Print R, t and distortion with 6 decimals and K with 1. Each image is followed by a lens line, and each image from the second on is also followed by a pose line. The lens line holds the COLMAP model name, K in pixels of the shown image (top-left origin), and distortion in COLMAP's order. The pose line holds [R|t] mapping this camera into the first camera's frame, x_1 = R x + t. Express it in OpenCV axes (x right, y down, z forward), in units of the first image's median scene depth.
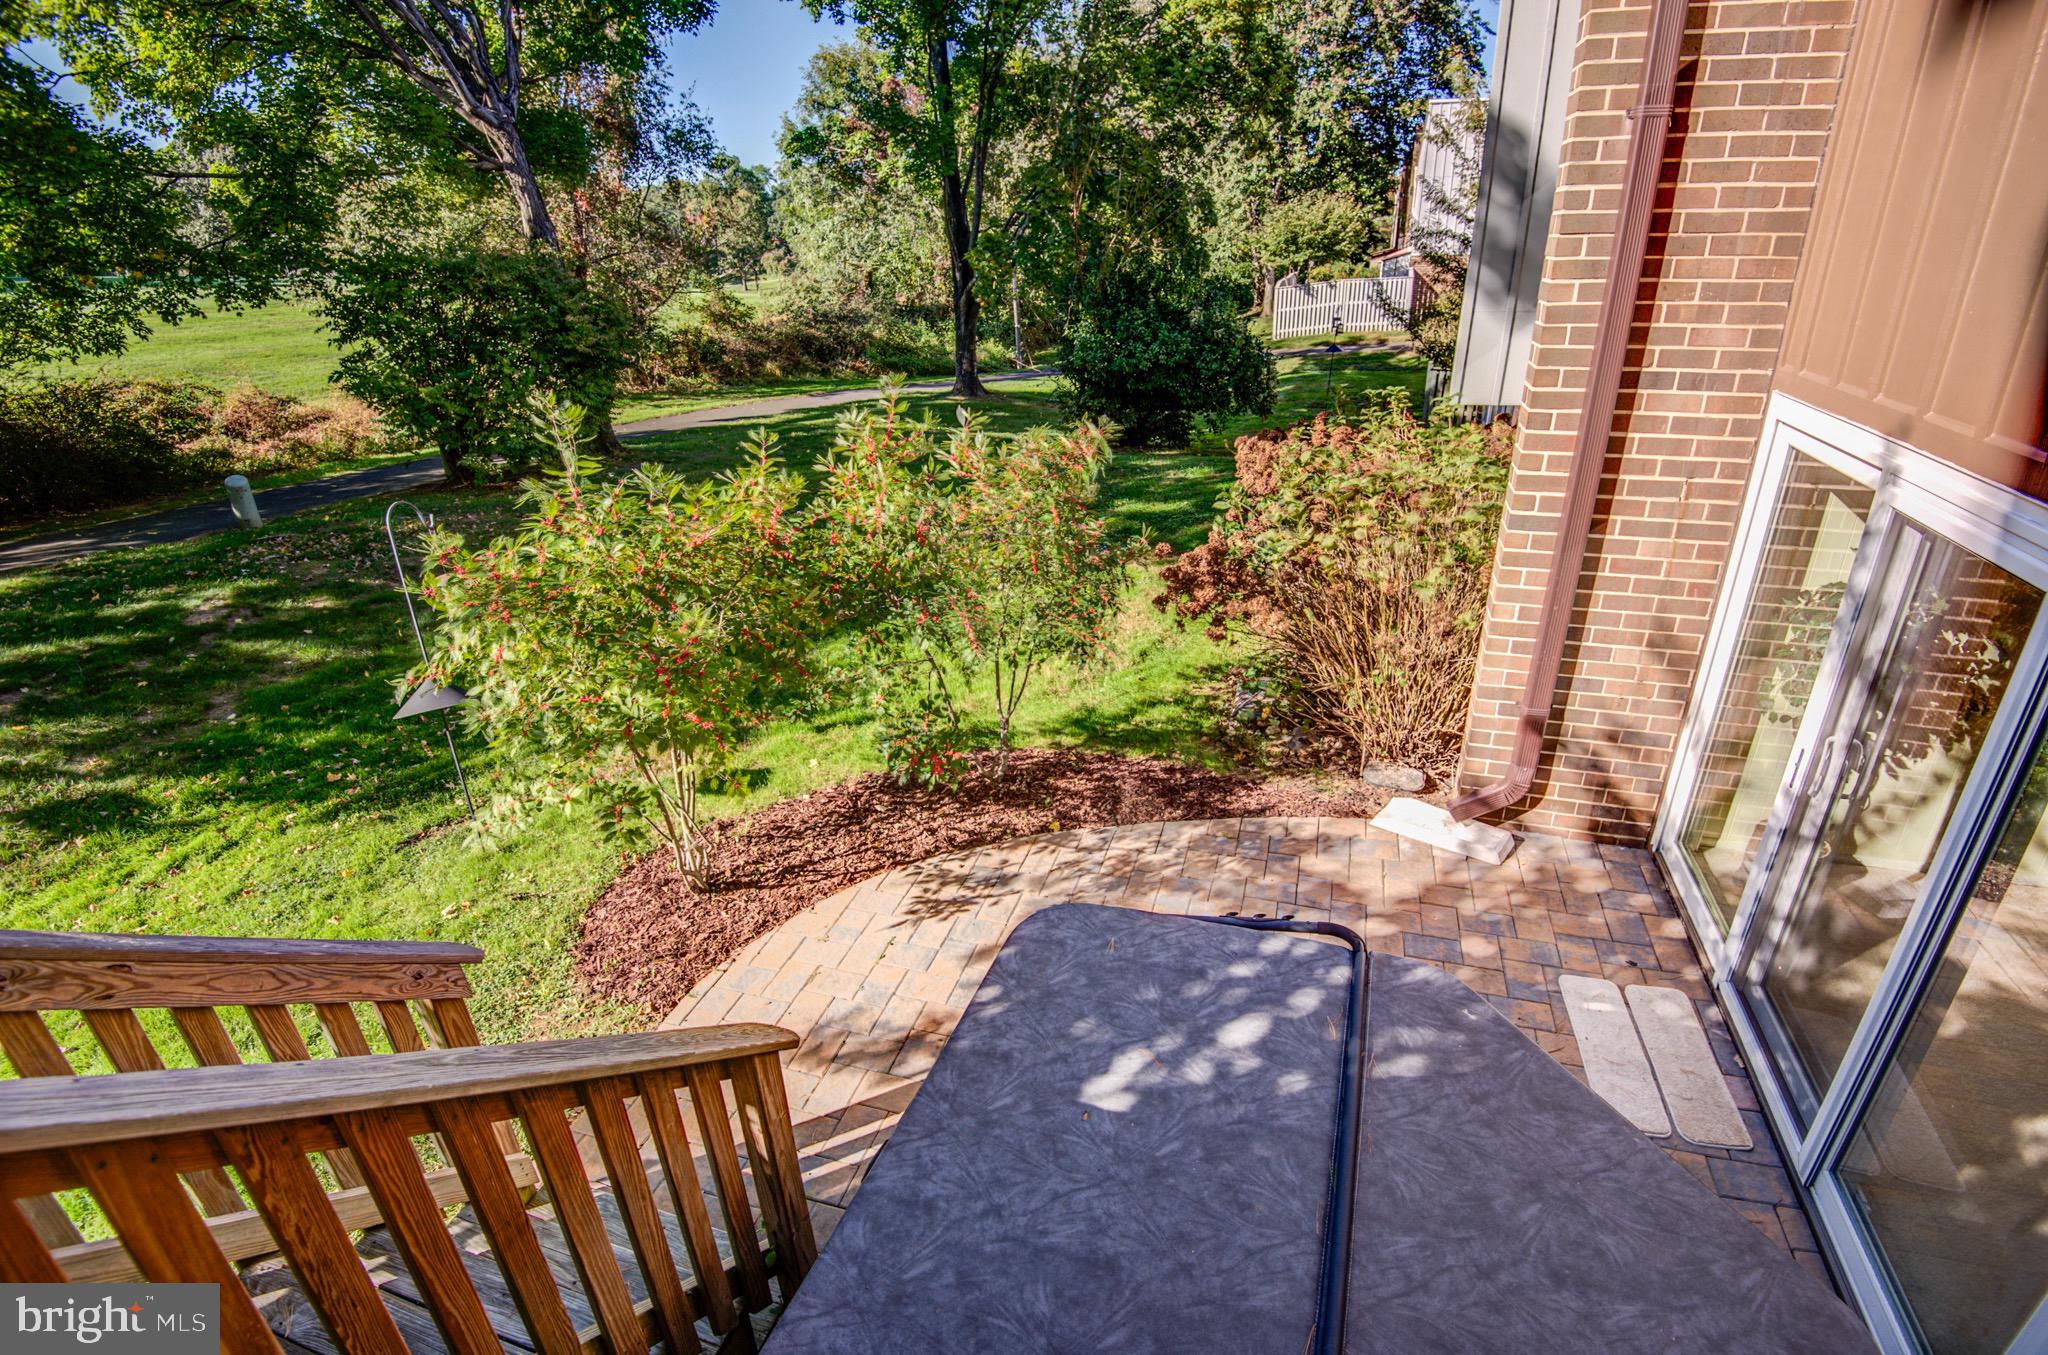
lens RADIAL K [[963.7, 0, 1013.9], [0, 963.7, 685.4], [0, 0, 1]] dist [-0.006322, -0.023051]
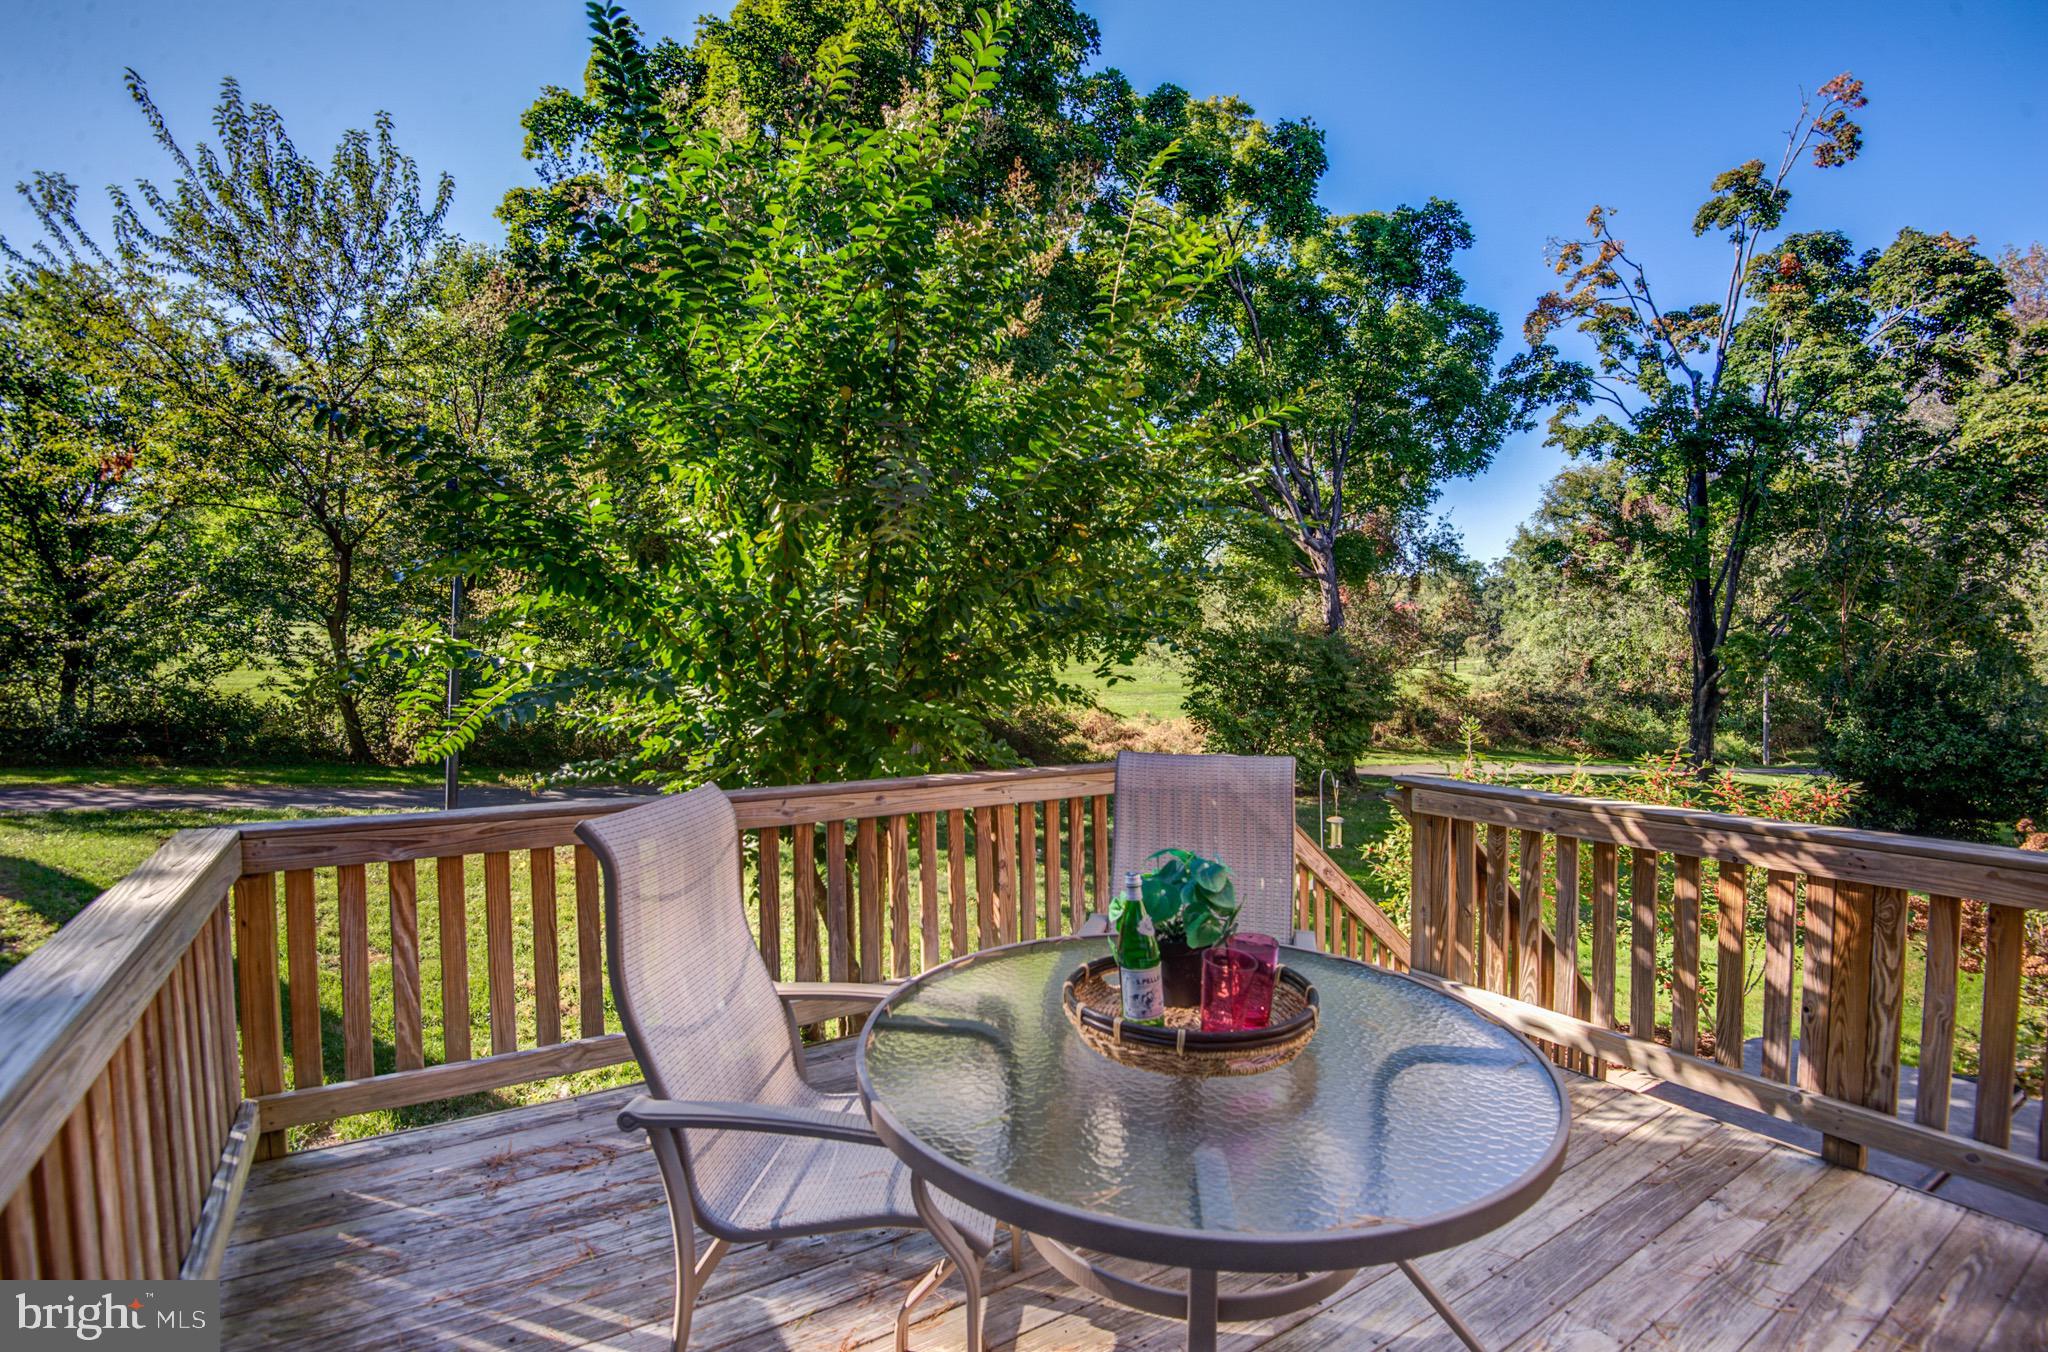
lens RADIAL K [[963.7, 0, 1013.9], [0, 963.7, 683.9], [0, 0, 1]] dist [-0.006322, -0.023051]
pose [[0.784927, 0.061668, -0.616512, -0.004031], [-0.280621, 0.922510, -0.265003, 0.055235], [0.552396, 0.381014, 0.741409, -0.129142]]
